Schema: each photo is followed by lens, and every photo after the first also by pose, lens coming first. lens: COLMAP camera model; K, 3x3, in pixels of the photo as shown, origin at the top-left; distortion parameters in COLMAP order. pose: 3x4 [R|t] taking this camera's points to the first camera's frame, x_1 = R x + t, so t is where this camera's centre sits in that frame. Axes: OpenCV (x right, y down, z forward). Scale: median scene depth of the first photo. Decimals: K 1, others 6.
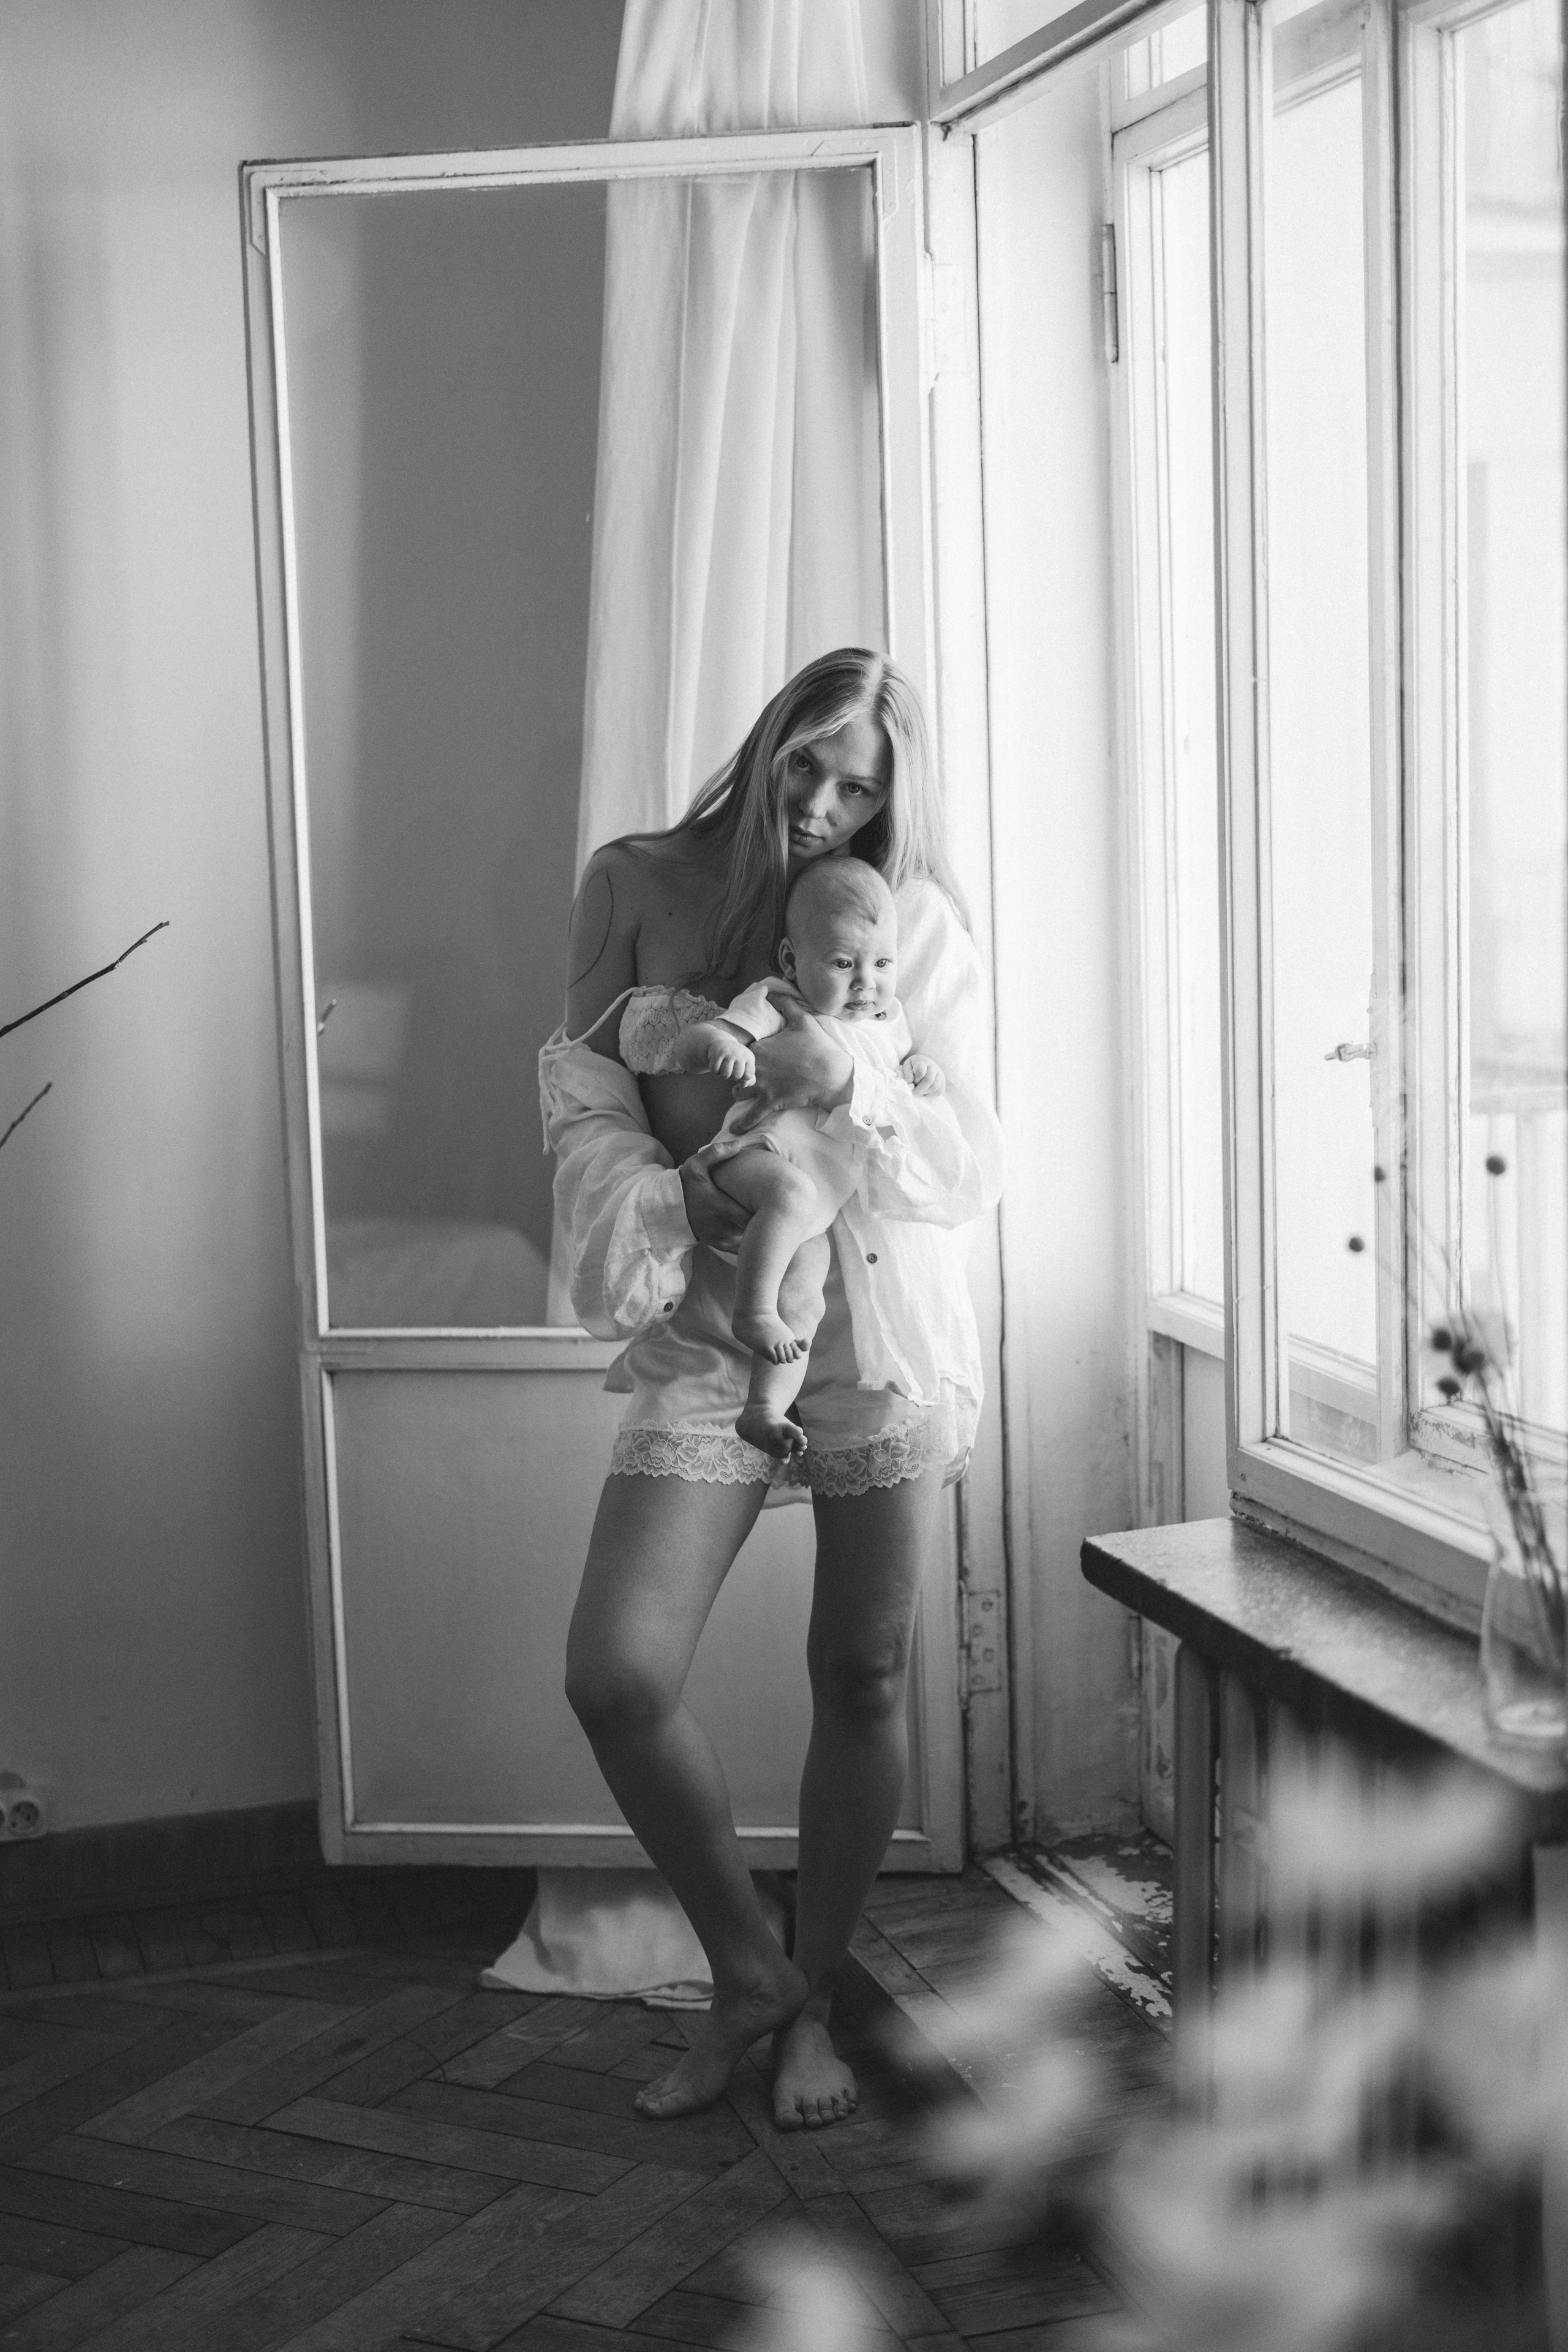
lens RADIAL K [[3391.4, 0, 771.4], [0, 3391.4, 1177.8], [0, 0, 1]] dist [0.018886, 0.009942]
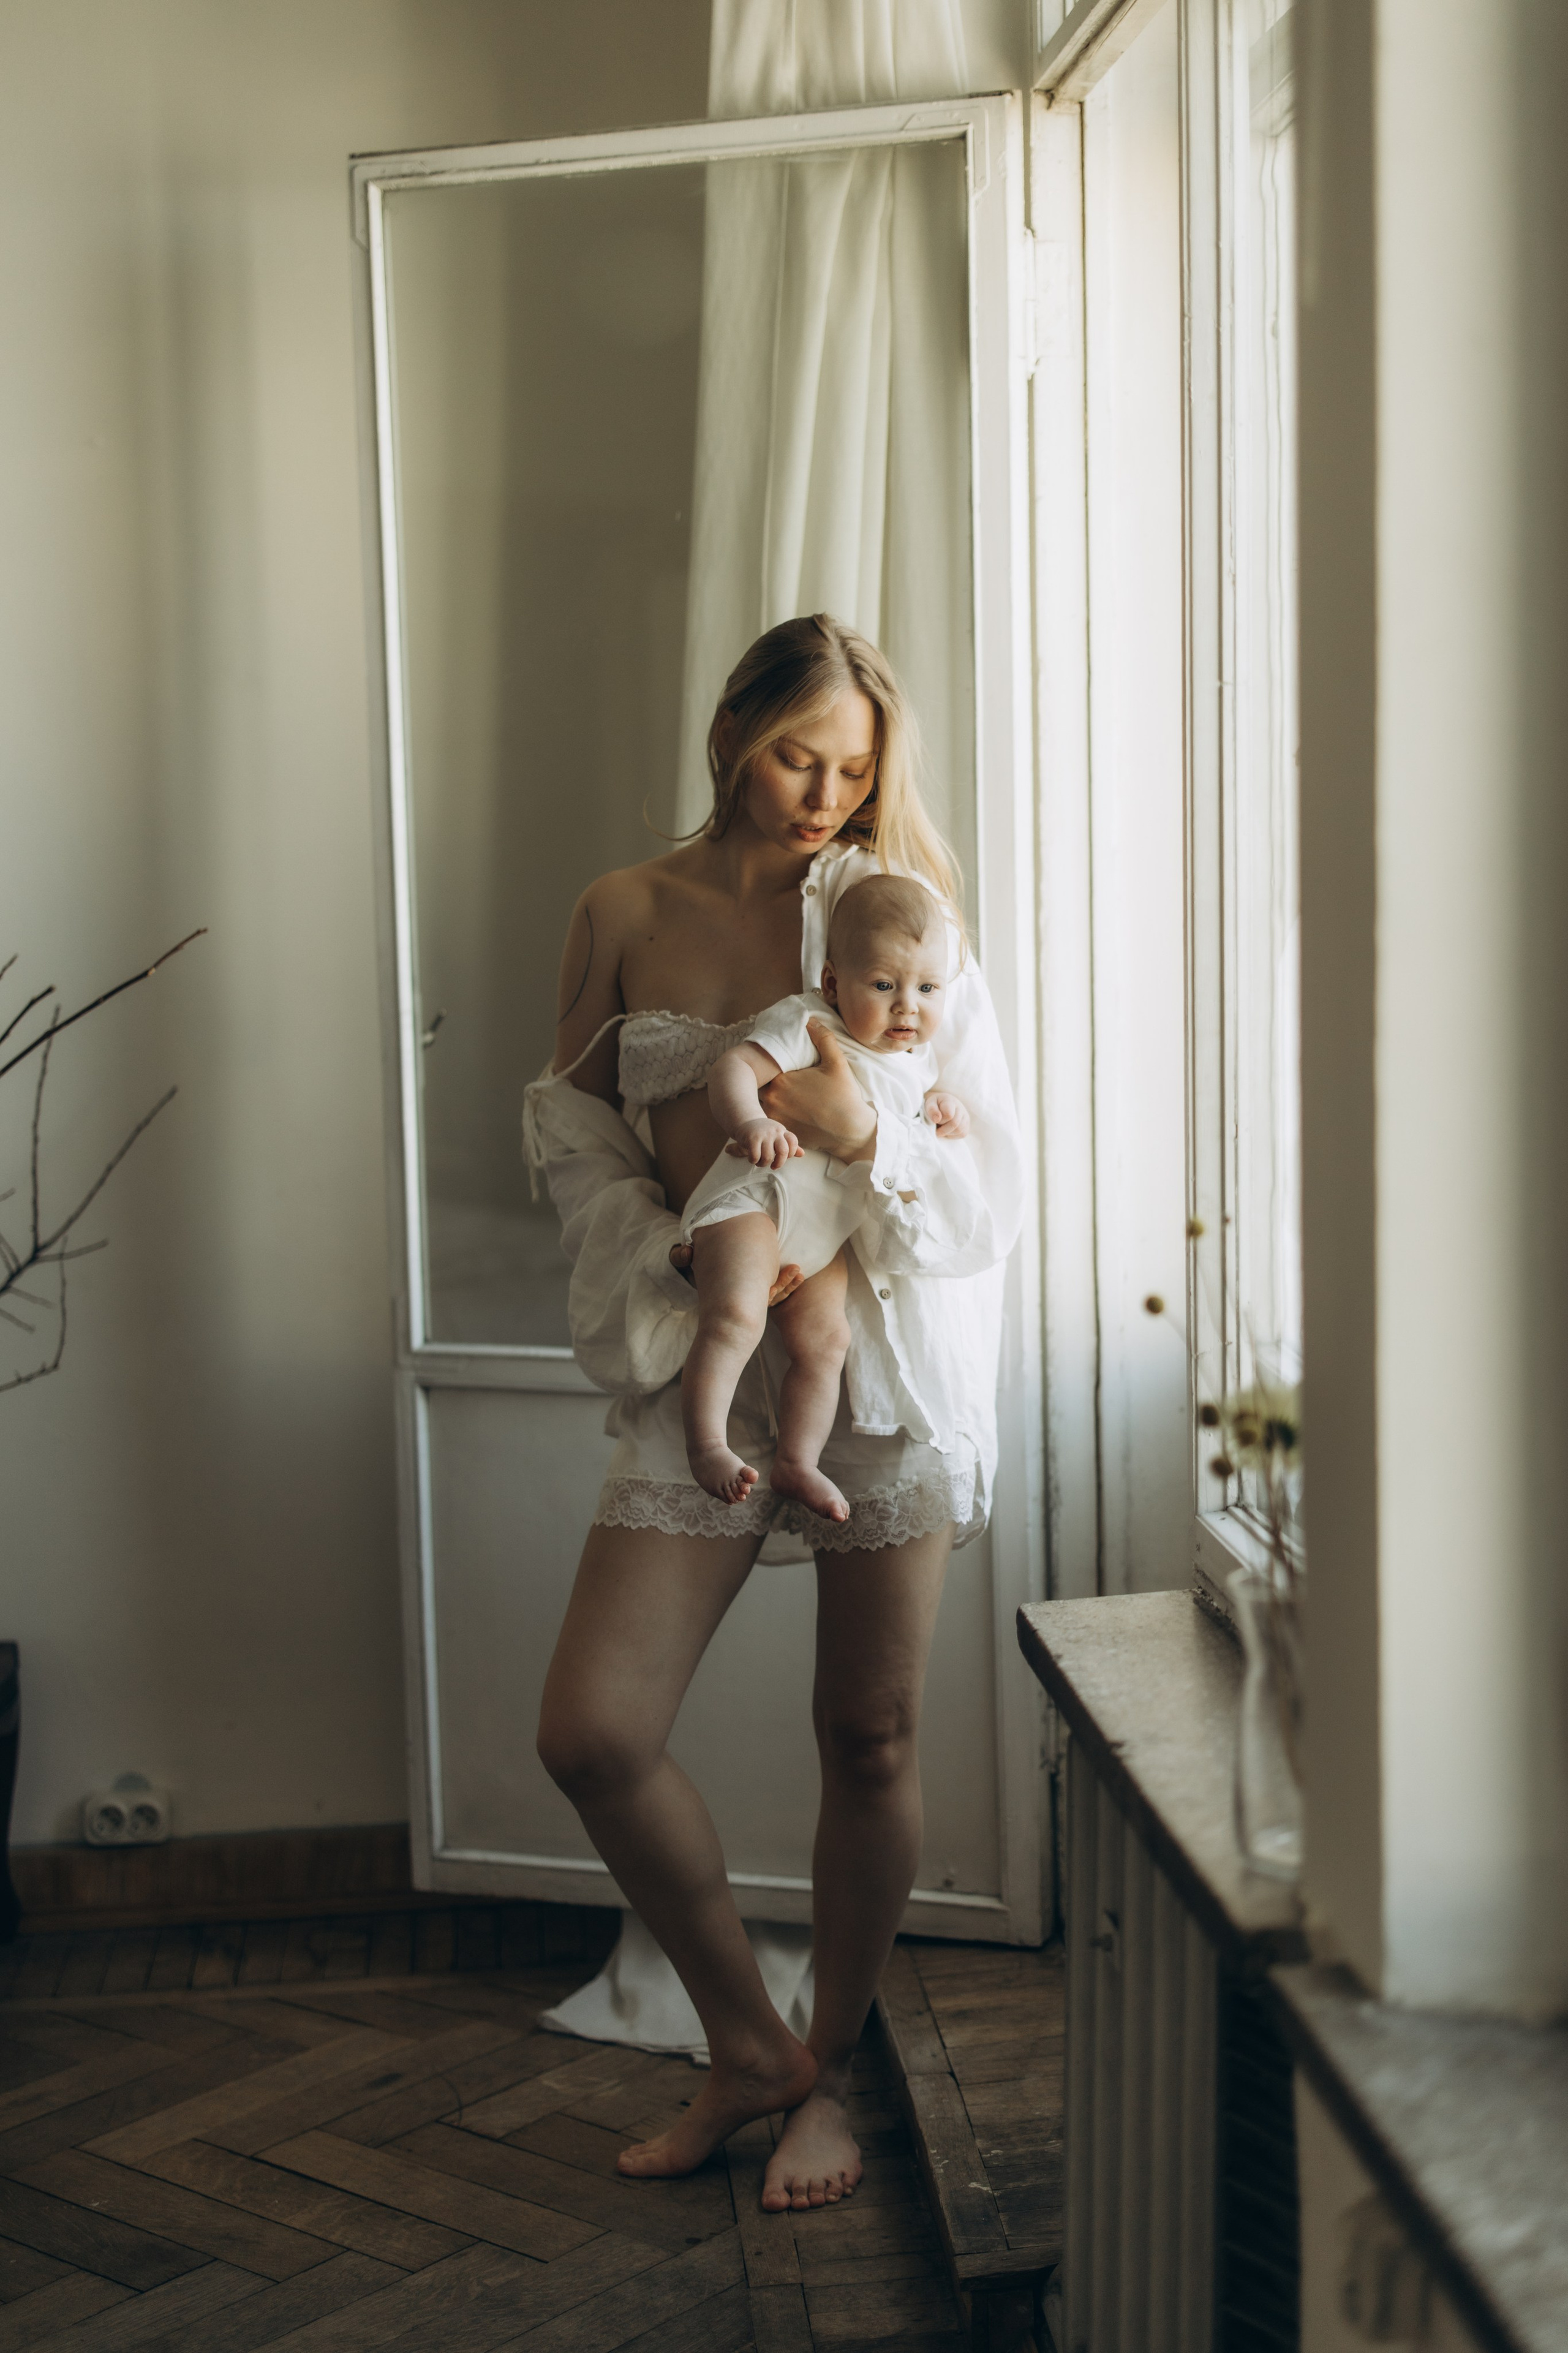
lens RADIAL K [[3370.8, 0, 788.1], [0, 3370.8, 1175.6], [0, 0, 1]] dist [0.145328, -0.459460]
pose [[0.979207, 0.028930, -0.200792, 0.177321], [-0.029200, 0.999572, 0.001620, -0.009436], [0.200753, 0.004277, 0.979633, 0.063243]]
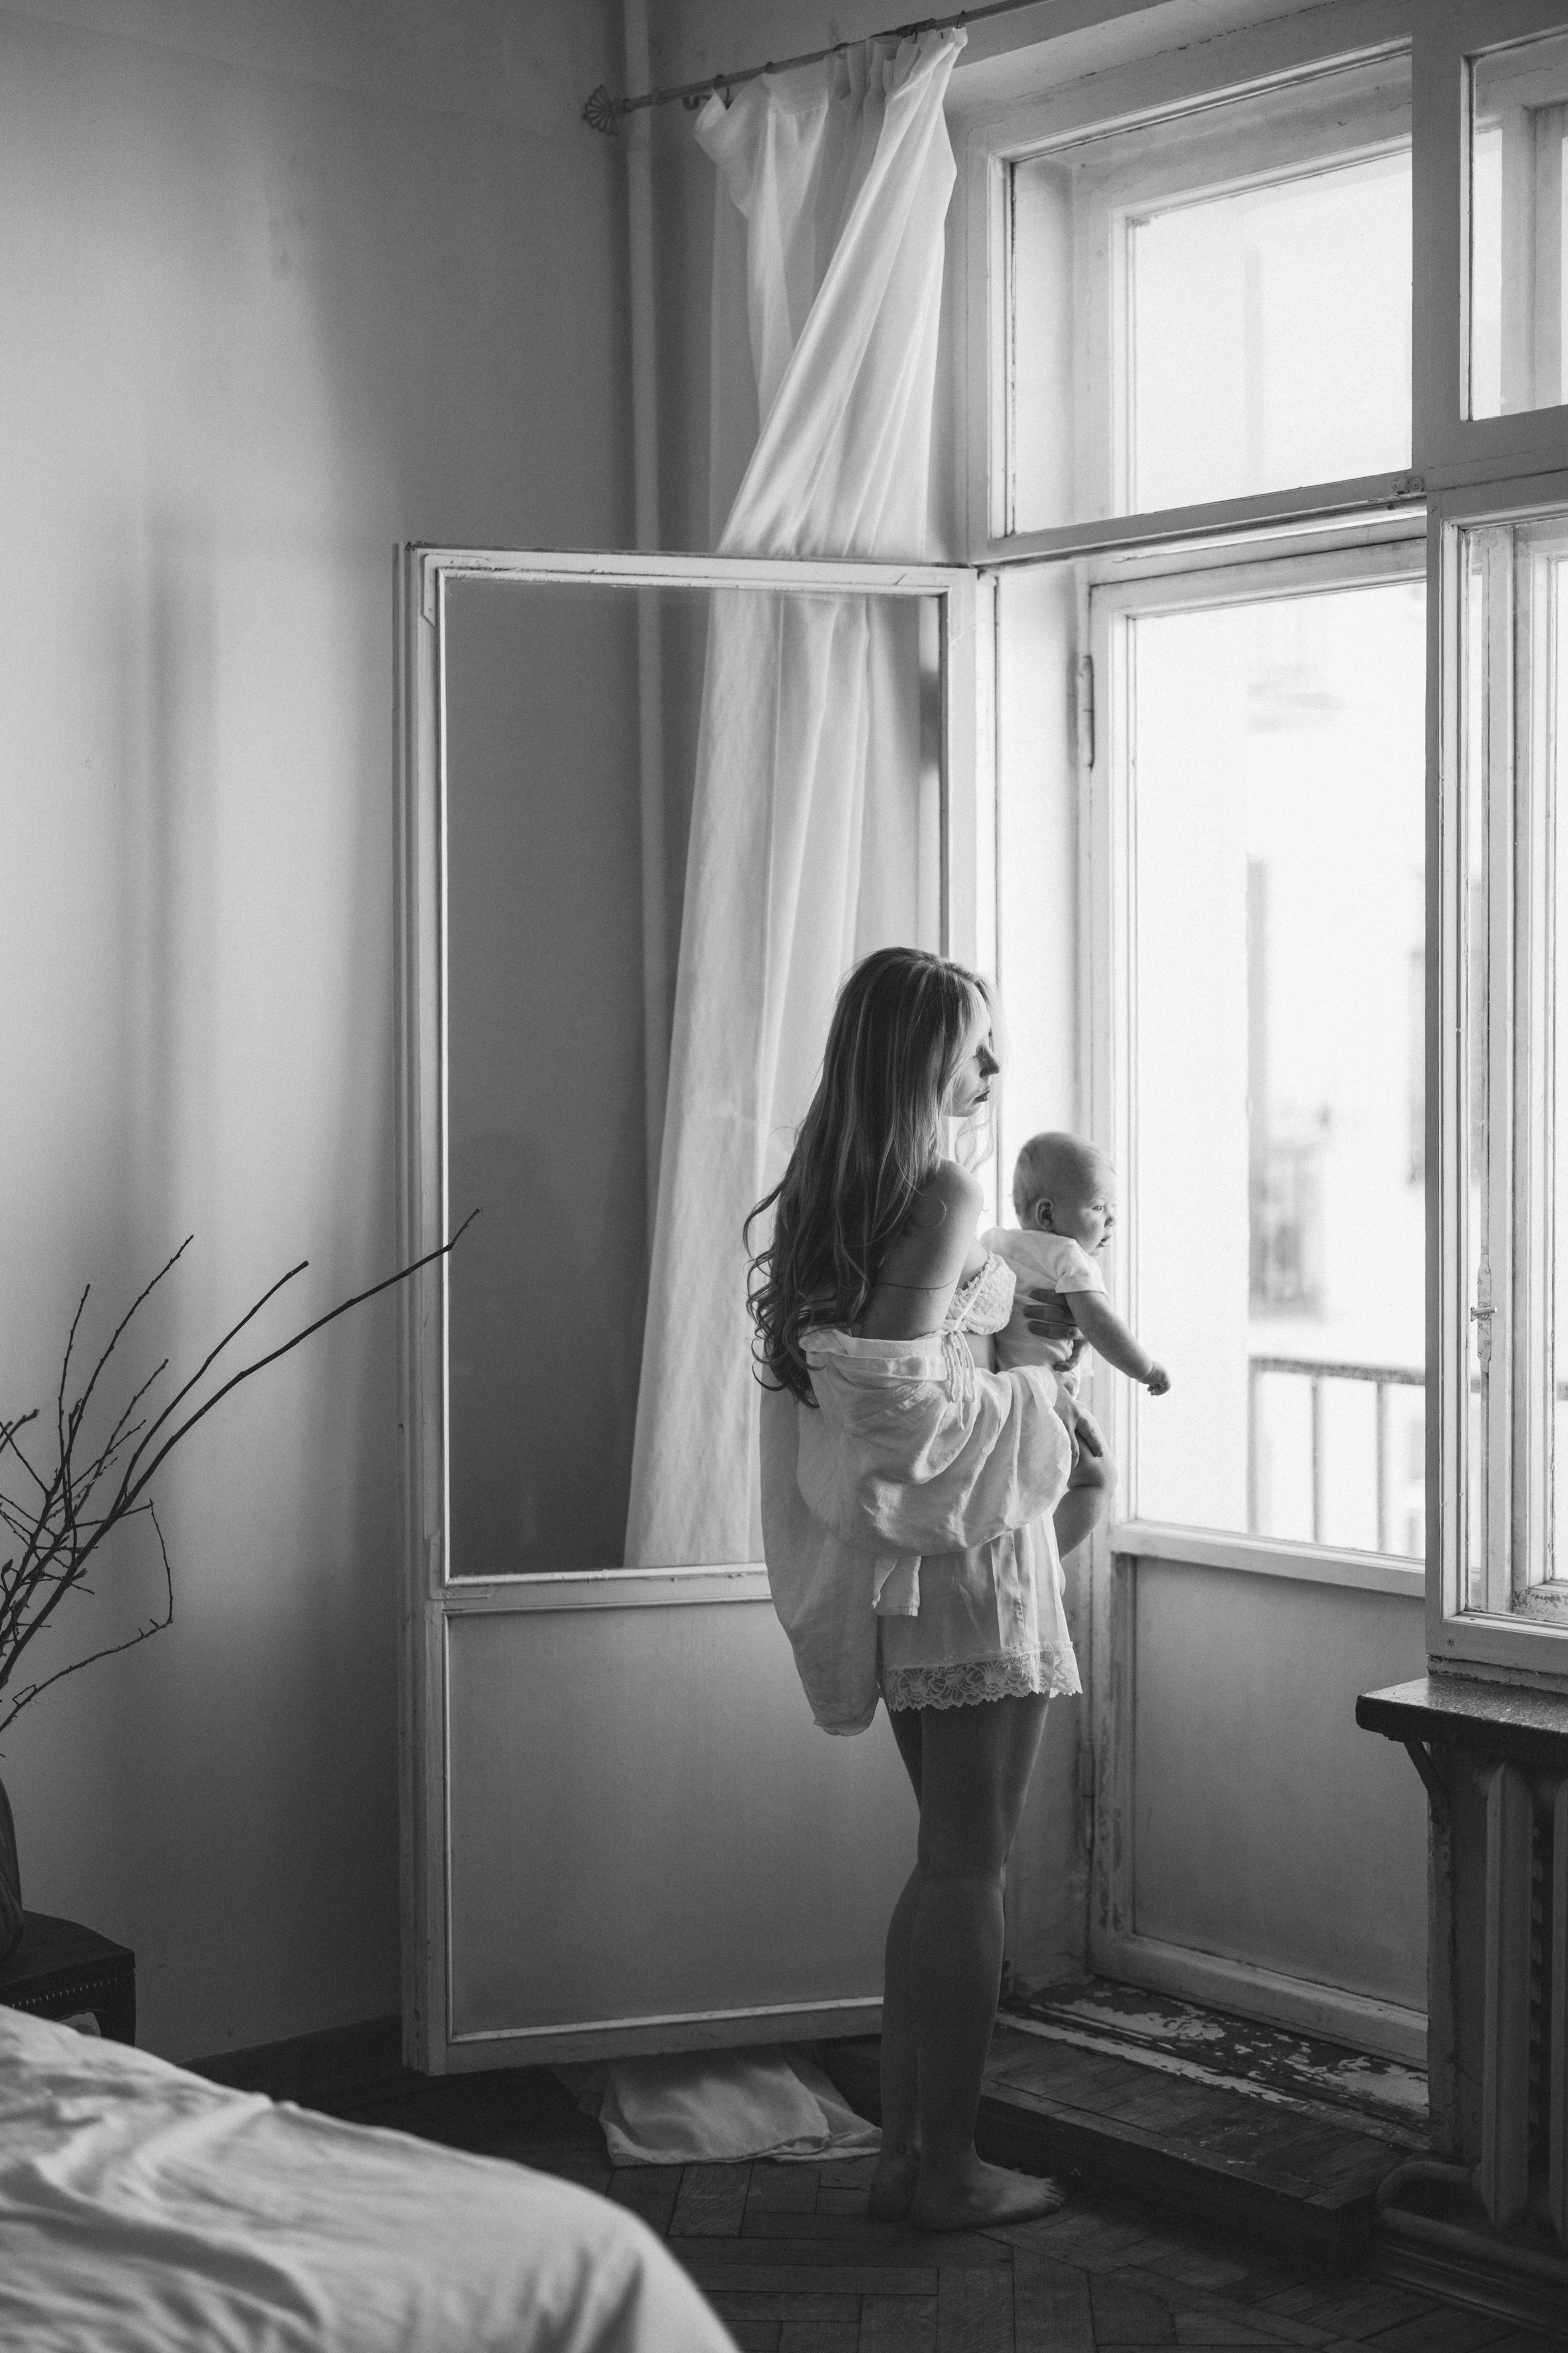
lens RADIAL K [[3392.6, 0, 771.4], [0, 3392.6, 1178.3], [0, 0, 1]] dist [0.018886, 0.009942]
pose [[0.907397, 0.013824, 0.420047, -0.527306], [0.025862, 0.995728, -0.088638, 0.016534], [-0.419478, 0.091293, 0.903163, -0.057648]]
